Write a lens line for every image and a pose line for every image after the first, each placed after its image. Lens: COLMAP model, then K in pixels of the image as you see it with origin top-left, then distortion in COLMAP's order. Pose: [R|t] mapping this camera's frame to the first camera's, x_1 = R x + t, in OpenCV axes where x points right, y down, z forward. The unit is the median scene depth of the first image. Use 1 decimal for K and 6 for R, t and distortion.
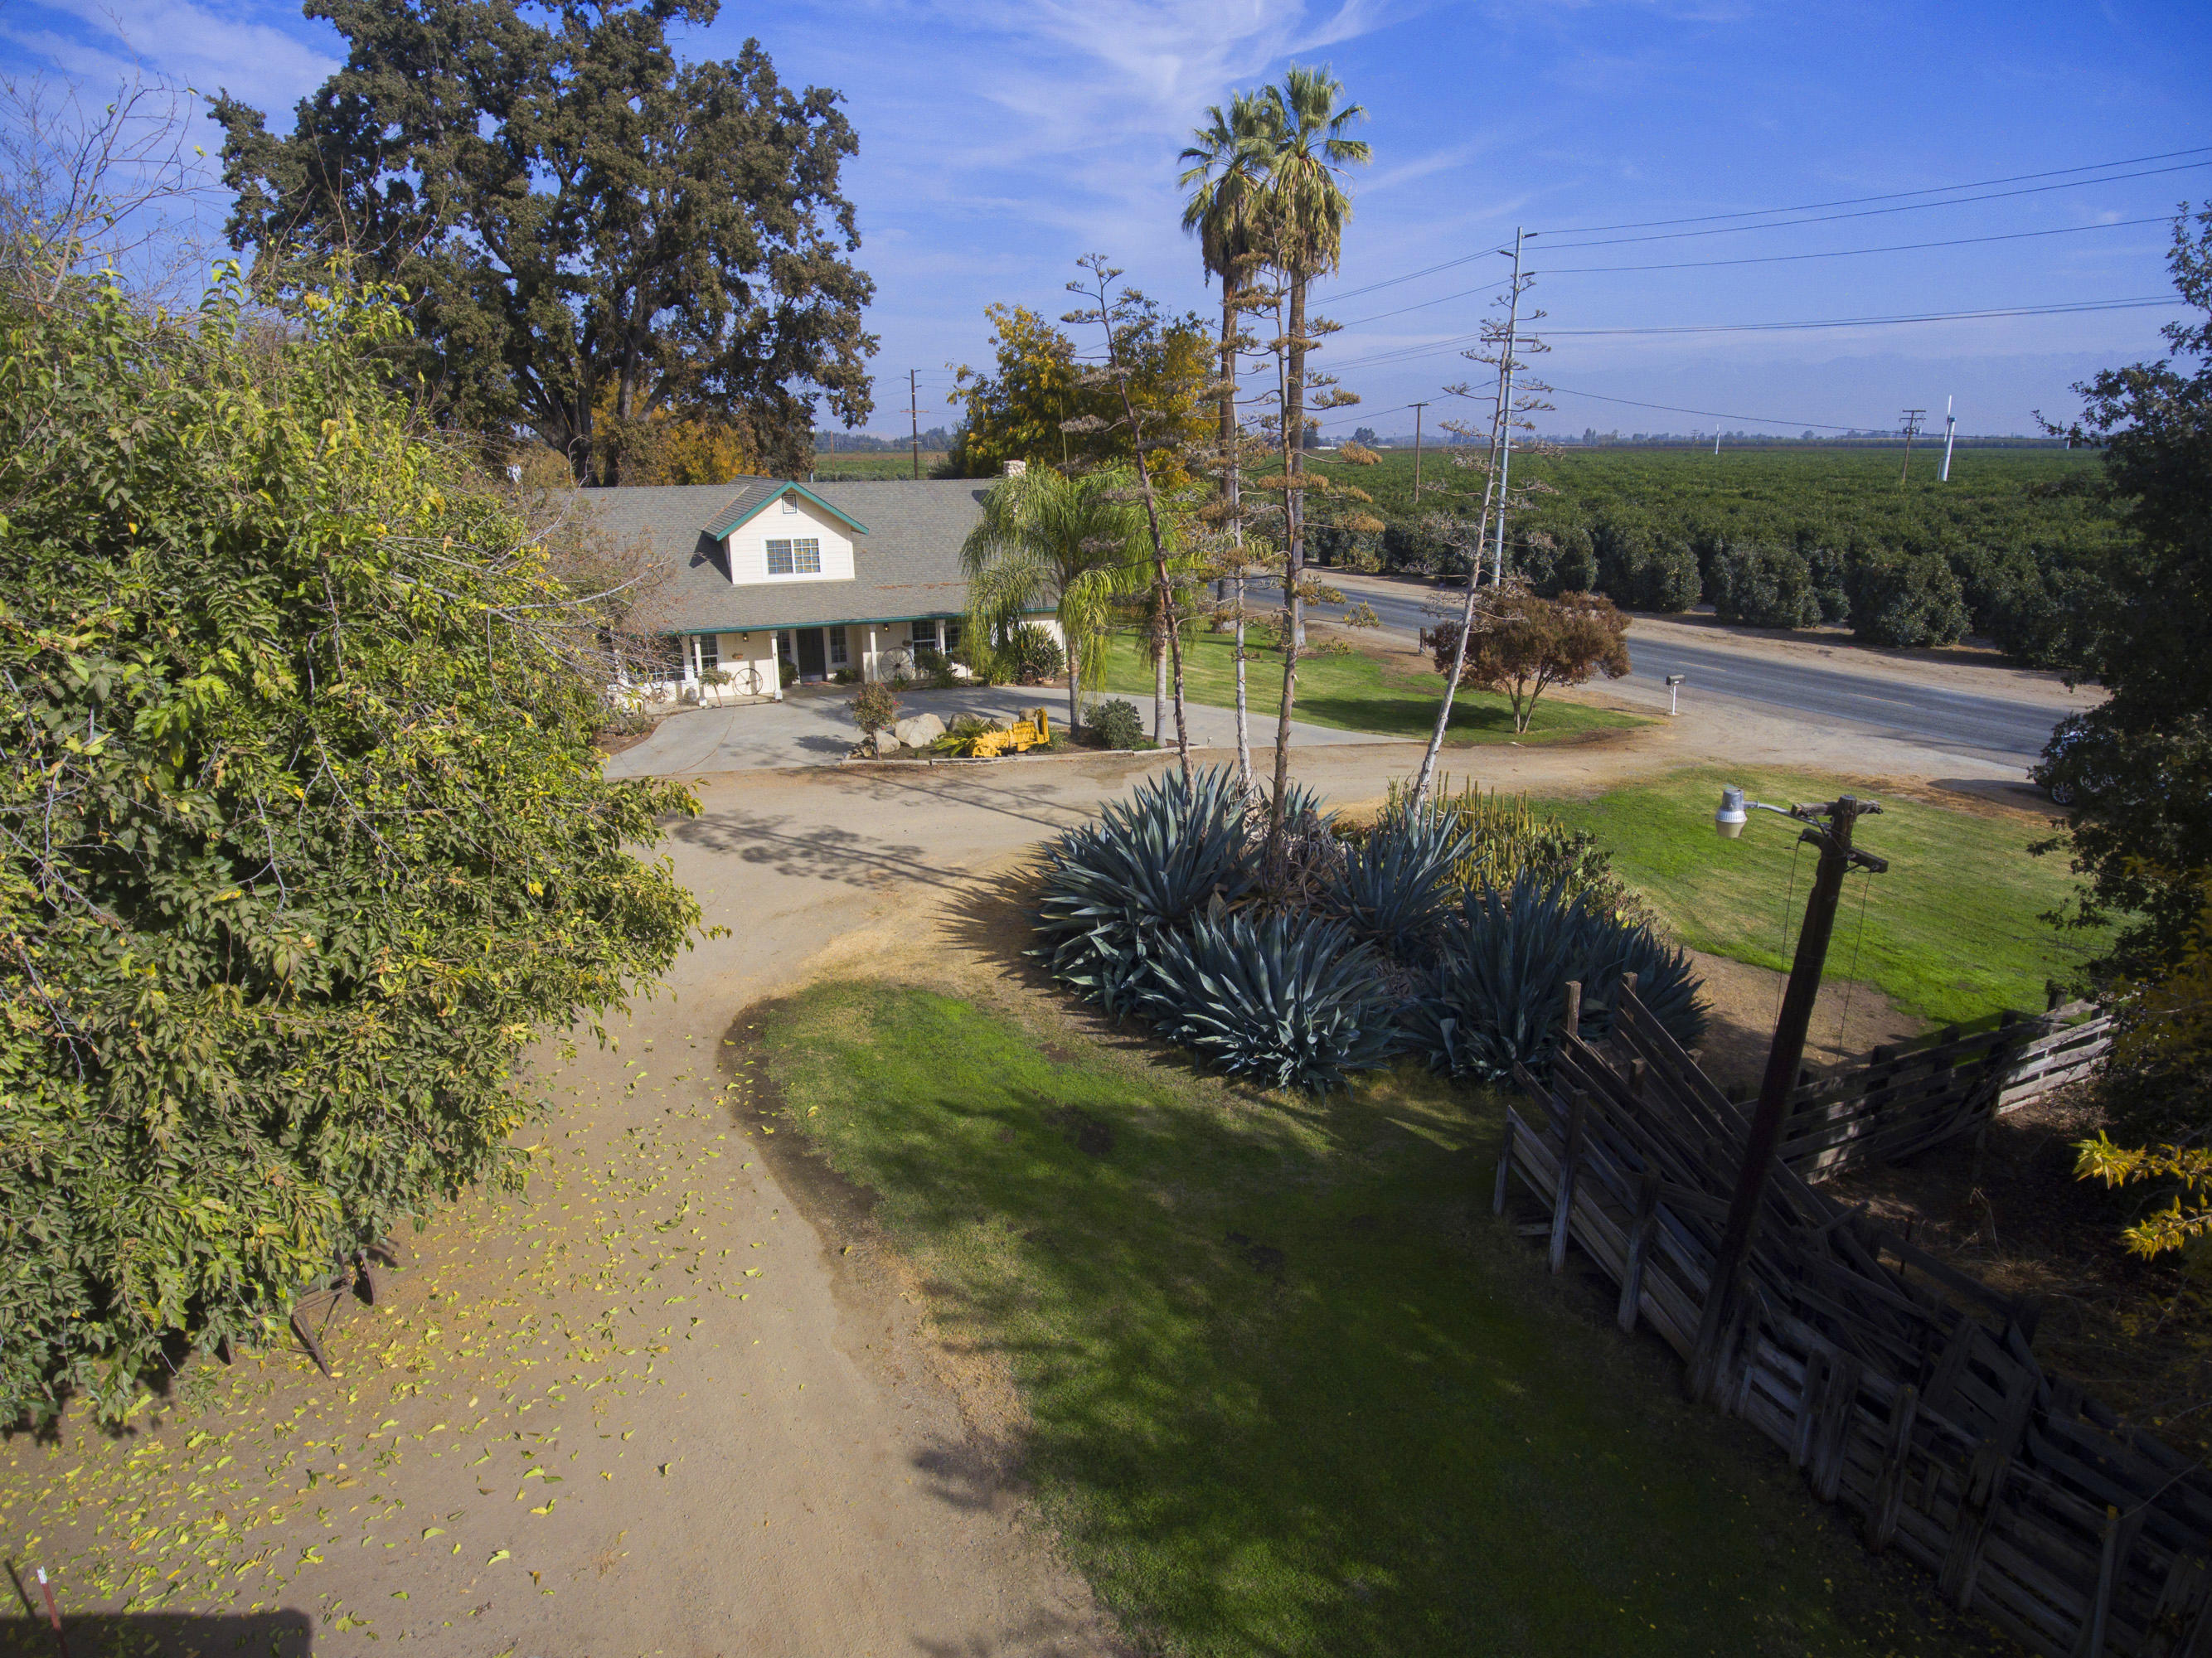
lens RADIAL K [[1299.3, 0, 1129.8], [0, 1299.3, 829.9], [0, 0, 1]] dist [-0.018924, 0.001217]
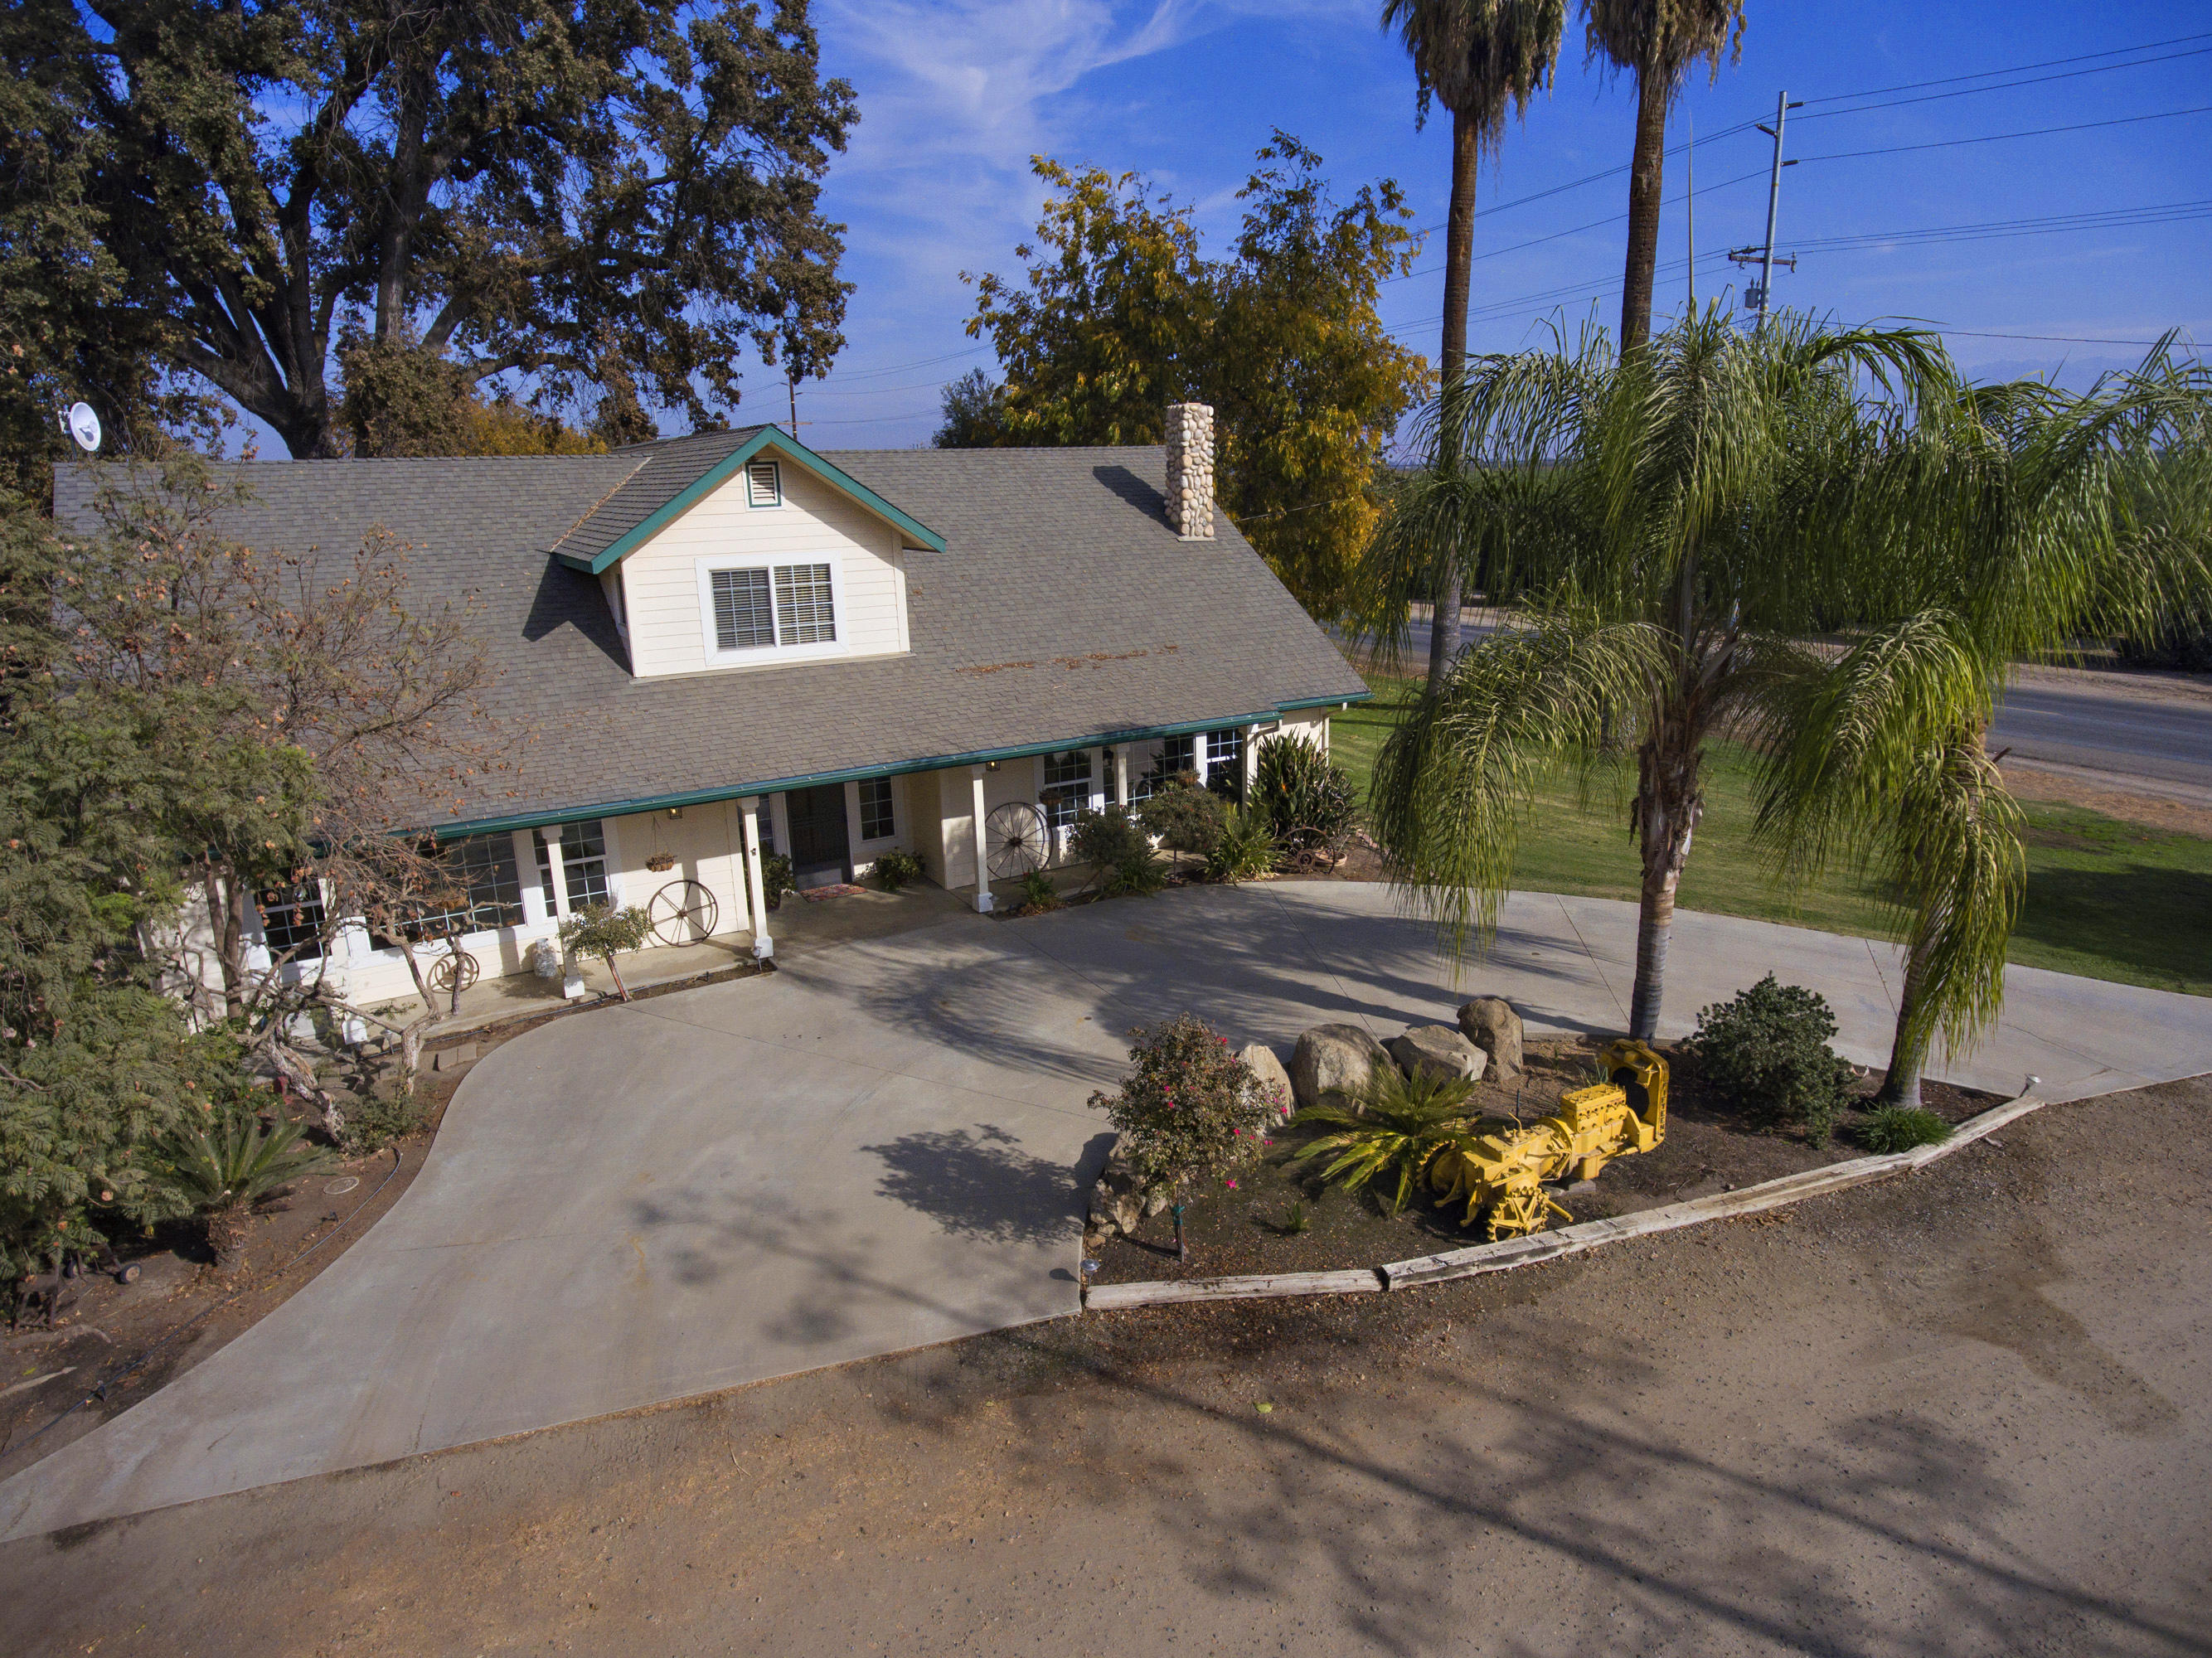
lens RADIAL K [[1299.3, 0, 1129.8], [0, 1299.3, 829.9], [0, 0, 1]] dist [-0.018924, 0.001217]
pose [[0.993268, -0.044045, 0.107139, -0.189564], [0.046546, 0.998696, -0.020951, -0.121052], [-0.106076, 0.025797, 0.994023, 0.555515]]
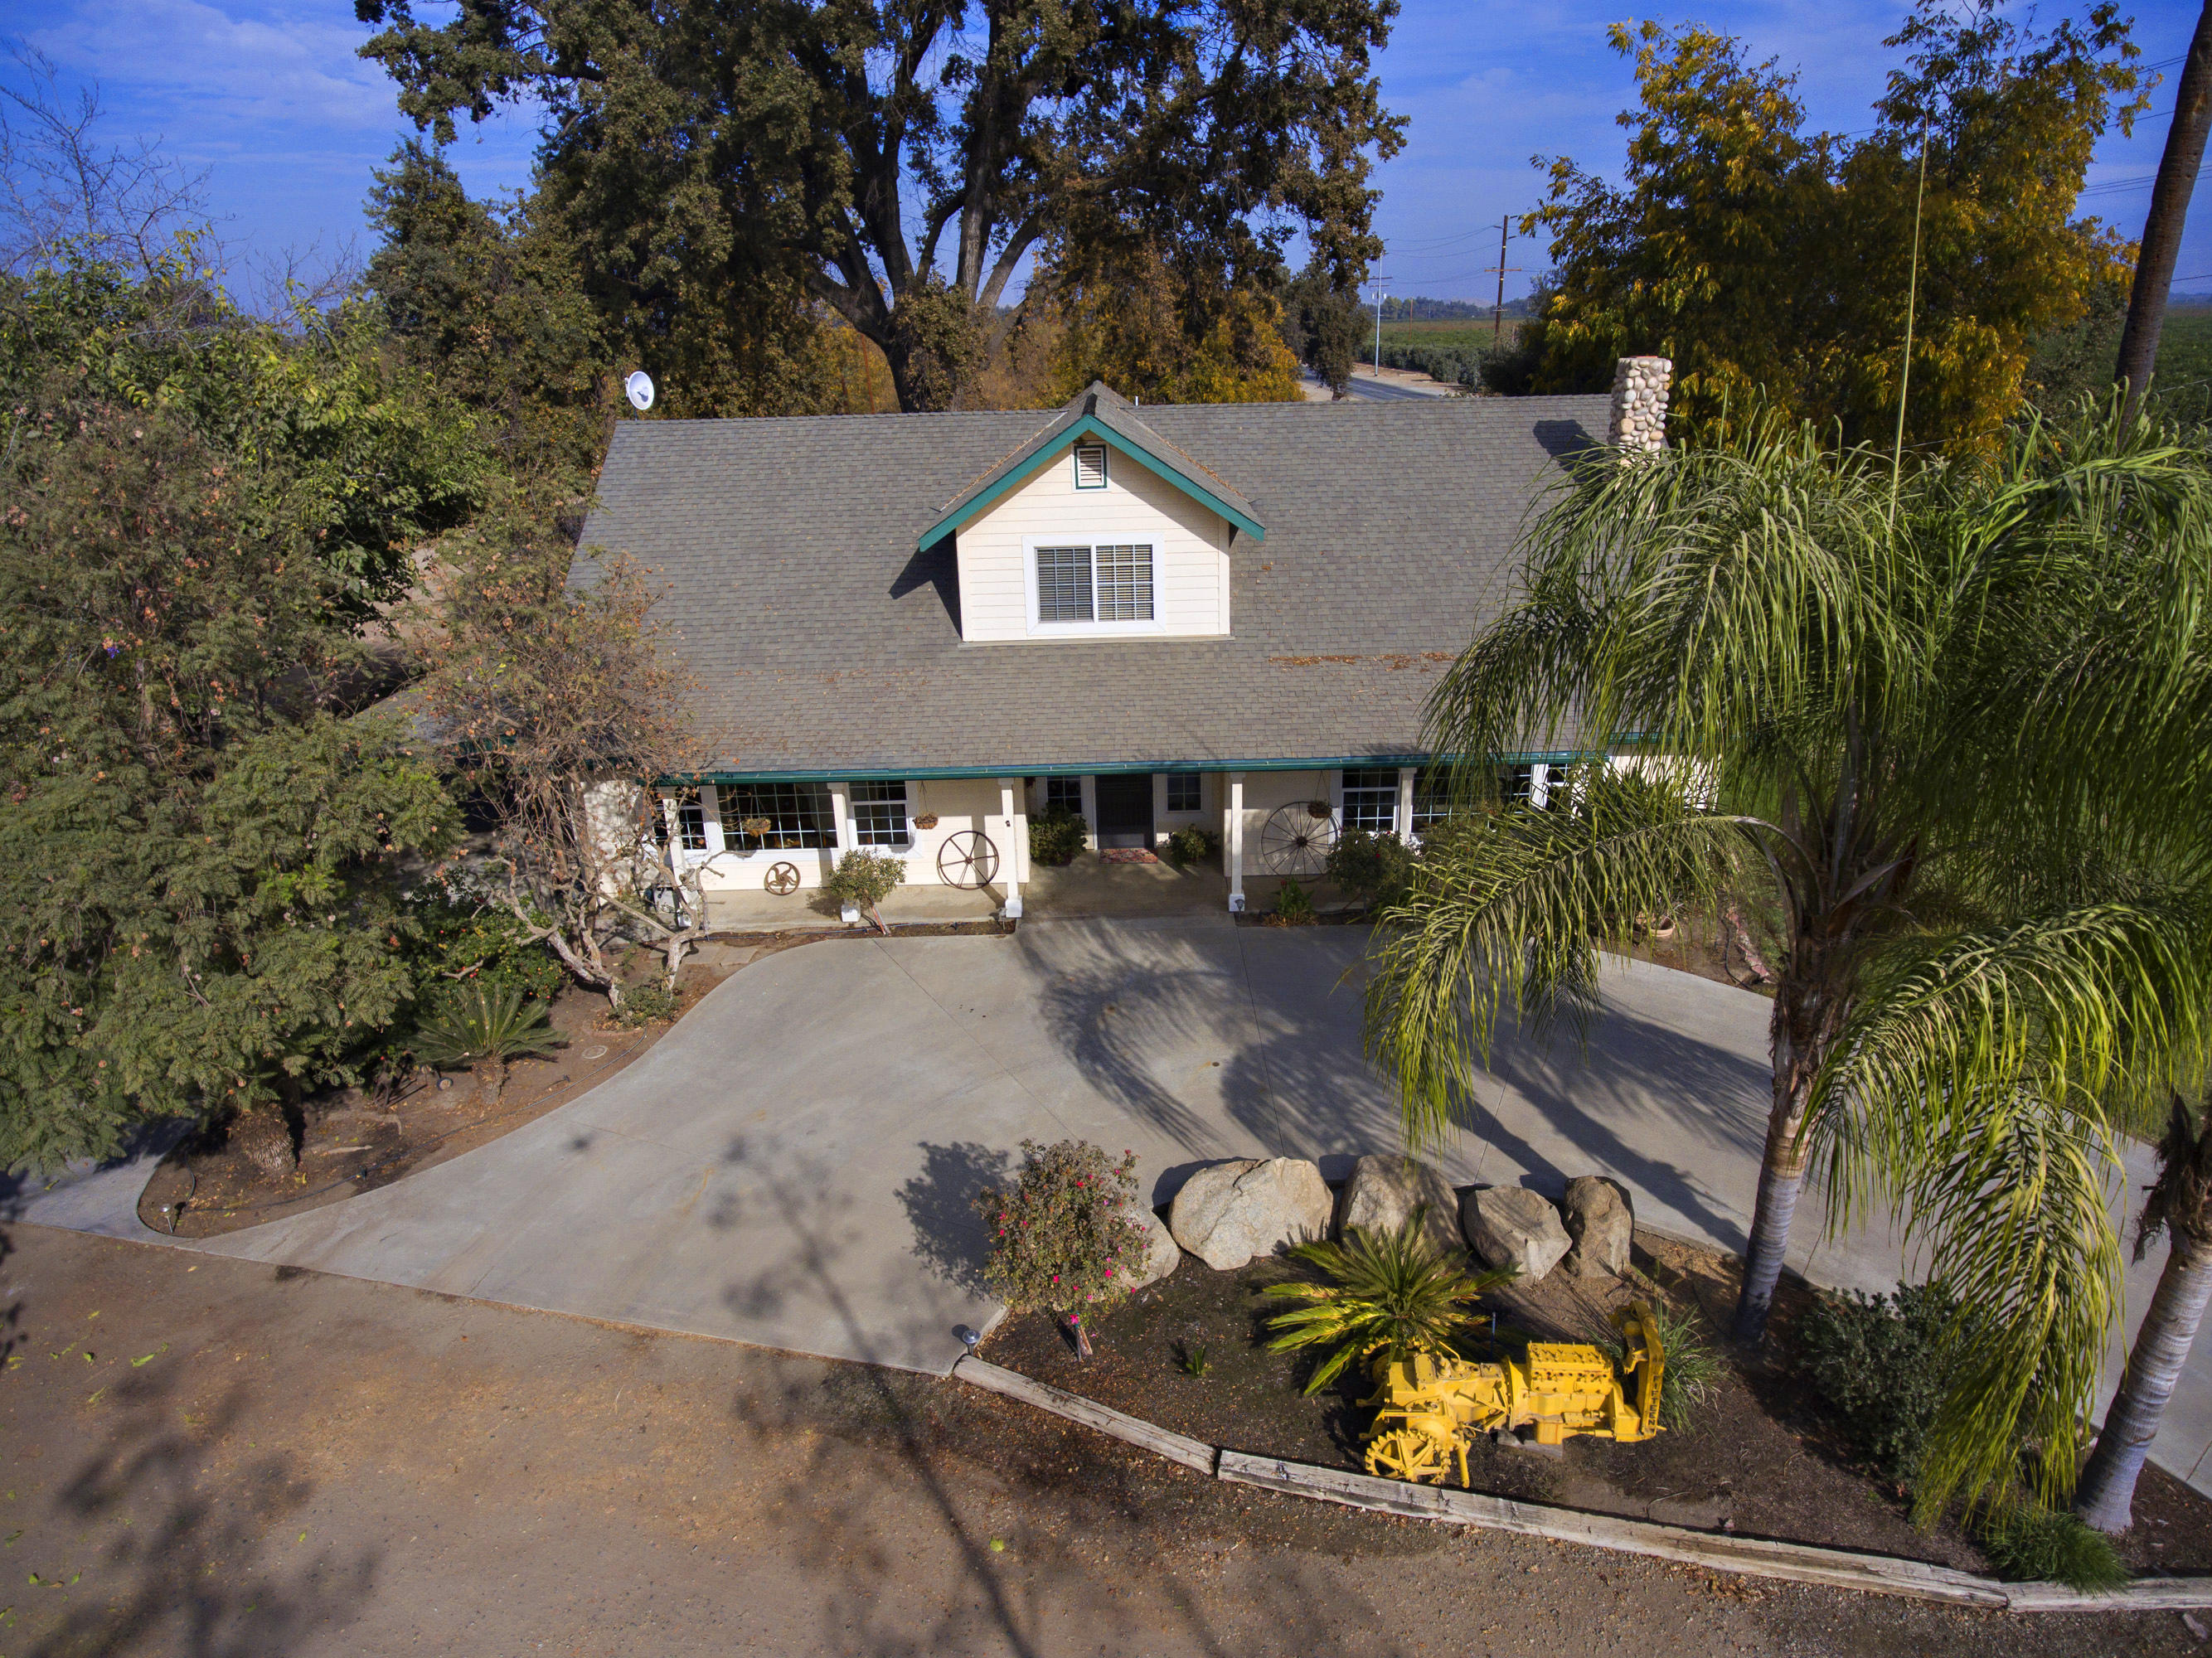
lens RADIAL K [[1299.3, 0, 1129.8], [0, 1299.3, 829.9], [0, 0, 1]] dist [-0.018924, 0.001217]
pose [[0.910934, 0.137185, -0.389074, -0.061558], [-0.101392, 0.988613, 0.111192, -0.175795], [0.399898, -0.061840, 0.914471, 0.582294]]
